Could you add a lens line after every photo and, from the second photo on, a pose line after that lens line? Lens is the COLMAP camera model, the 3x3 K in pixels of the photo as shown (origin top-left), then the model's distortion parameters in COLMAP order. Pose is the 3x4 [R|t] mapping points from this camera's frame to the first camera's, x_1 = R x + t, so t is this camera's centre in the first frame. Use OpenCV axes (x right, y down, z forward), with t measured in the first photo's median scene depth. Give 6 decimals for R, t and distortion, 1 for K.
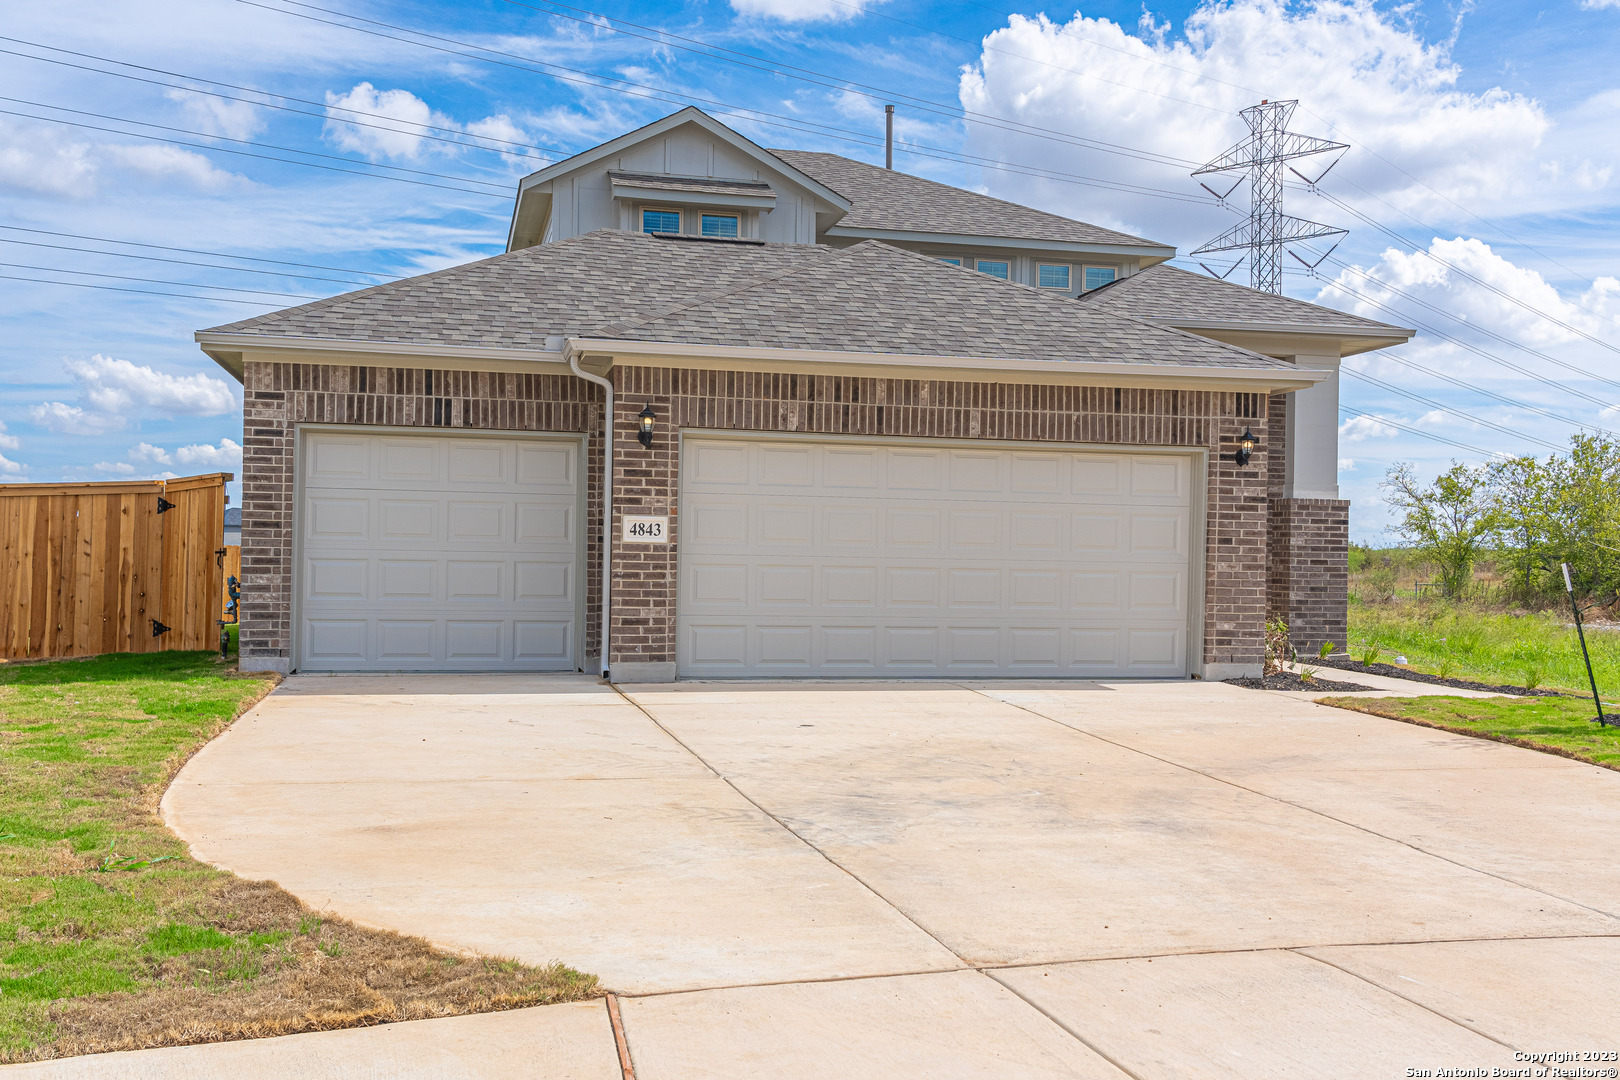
lens RADIAL K [[1550.2, 0, 818.1], [0, 1550.2, 550.8], [0, 0, 1]] dist [0.022309, 0.000000]
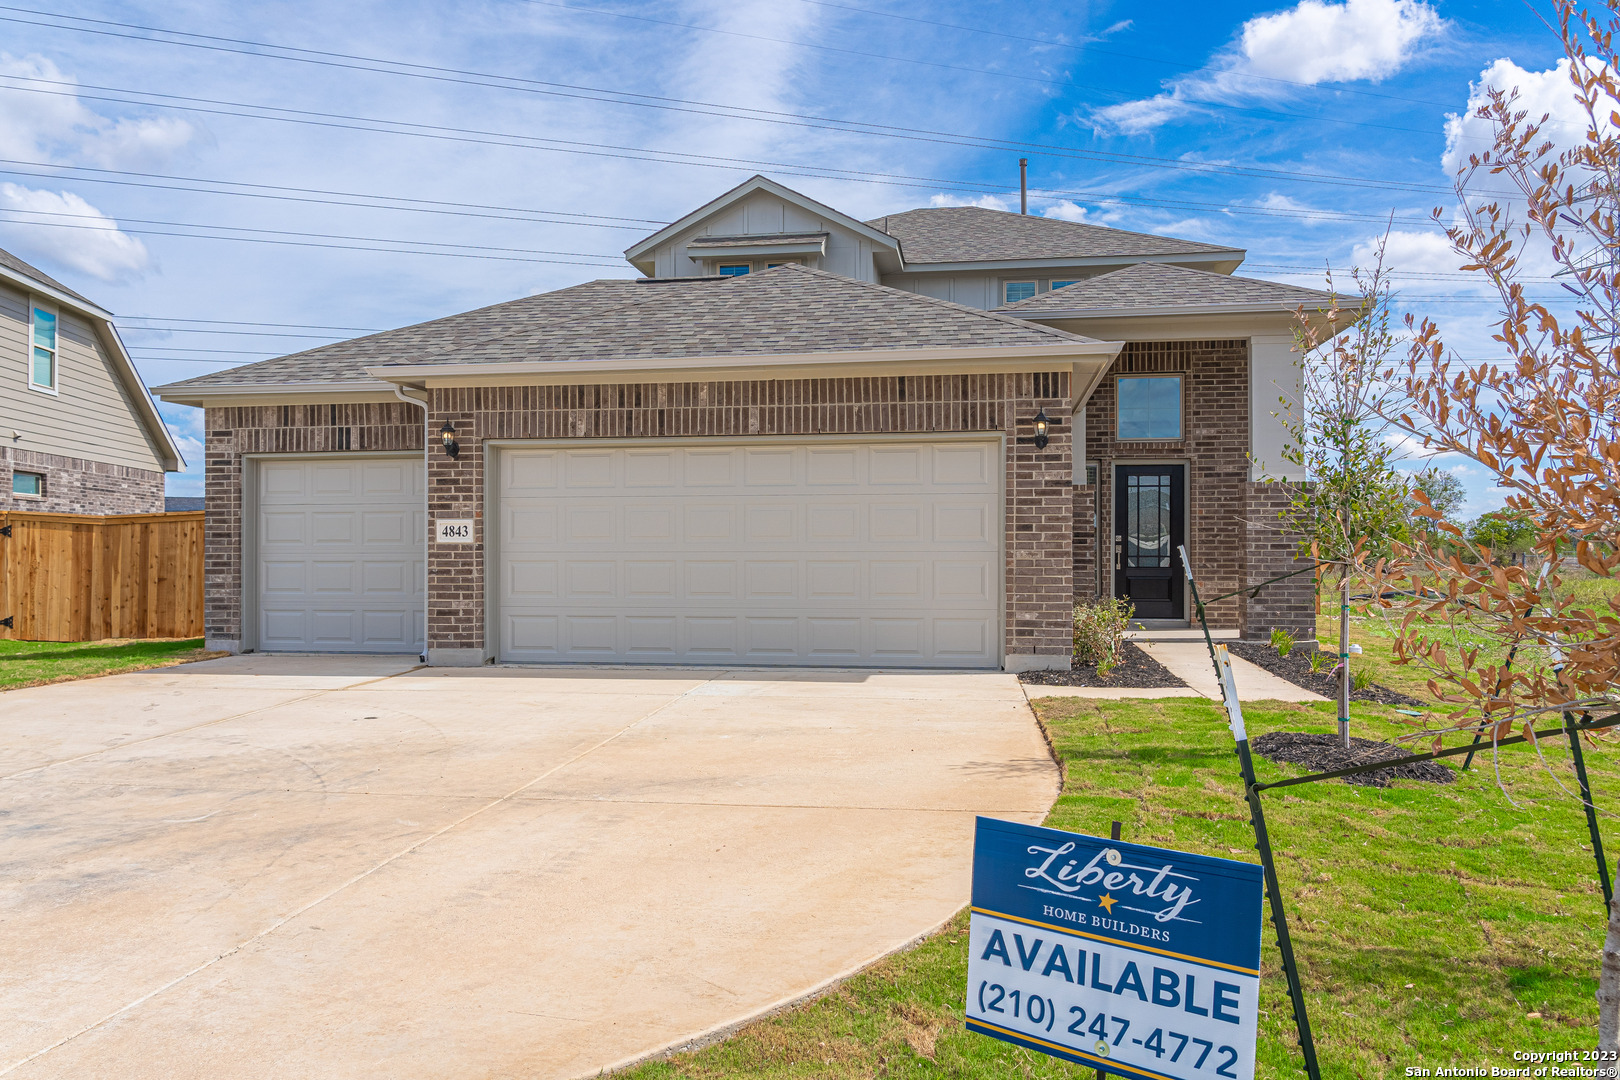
lens RADIAL K [[1135.5, 0, 814.4], [0, 1135.5, 545.2], [0, 0, 1]] dist [-0.029244, 0.003254]
pose [[0.929819, -0.021035, -0.367417, 0.415309], [0.020494, 0.999776, -0.005376, 0.005923], [0.367447, -0.002531, 0.930041, 0.311527]]
